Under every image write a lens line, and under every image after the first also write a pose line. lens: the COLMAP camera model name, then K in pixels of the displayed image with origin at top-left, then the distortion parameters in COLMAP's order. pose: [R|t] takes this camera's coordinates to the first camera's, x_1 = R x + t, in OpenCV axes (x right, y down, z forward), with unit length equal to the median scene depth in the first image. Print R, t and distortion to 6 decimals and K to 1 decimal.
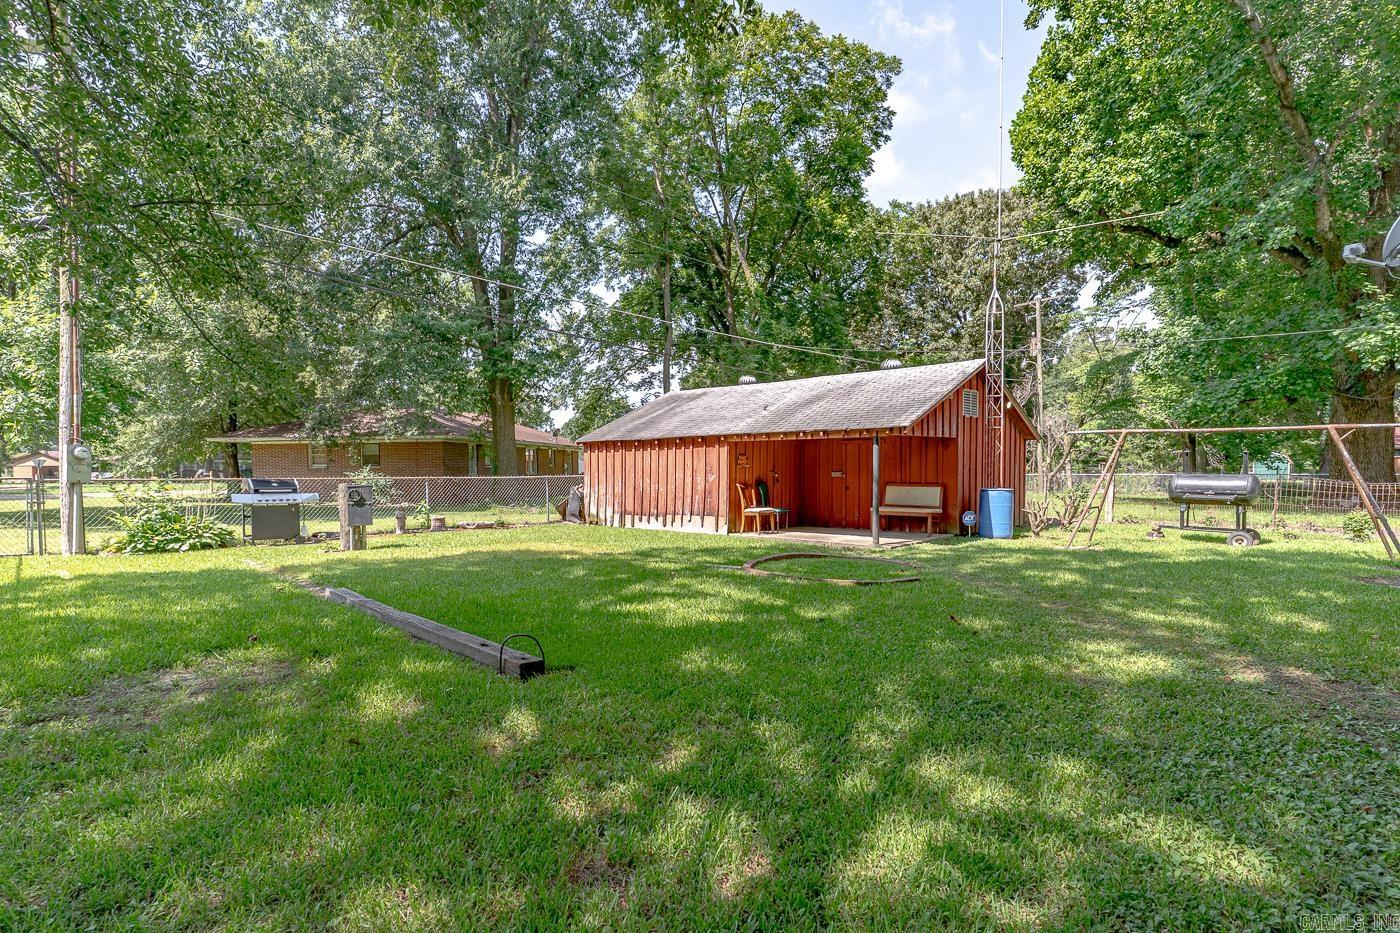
lens RADIAL K [[695.3, 0, 700.0], [0, 695.3, 466.5], [0, 0, 1]] dist [0.003976, 0.001293]
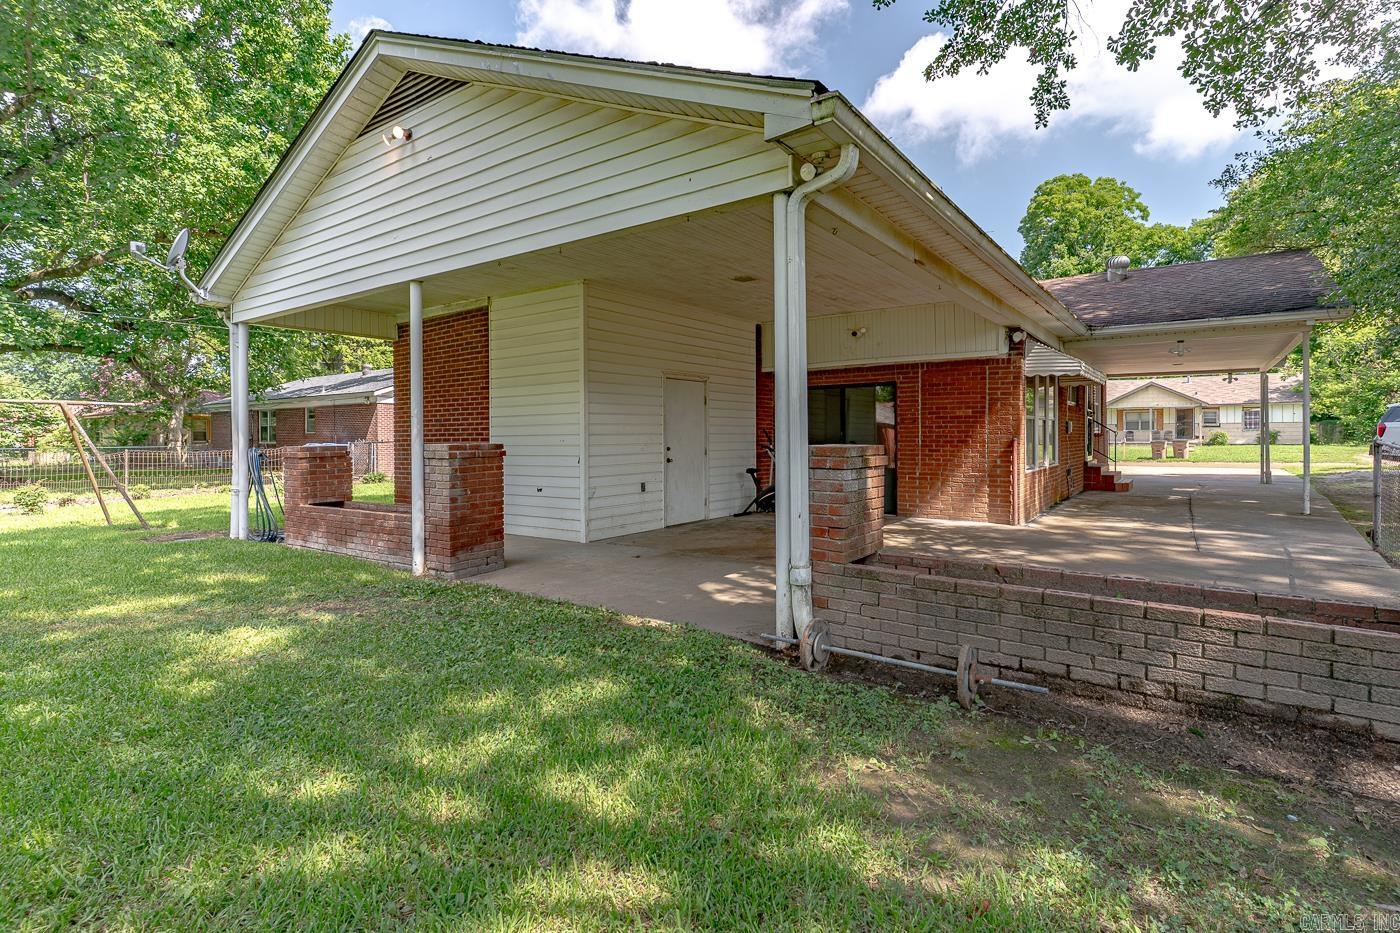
lens RADIAL K [[695.3, 0, 700.0], [0, 695.3, 466.5], [0, 0, 1]] dist [0.003976, 0.001293]
pose [[-0.125617, -0.038234, 0.991342, -0.606284], [-0.000130, 0.999258, 0.038523, 0.000335], [-0.992079, 0.004710, -0.125529, 0.709342]]
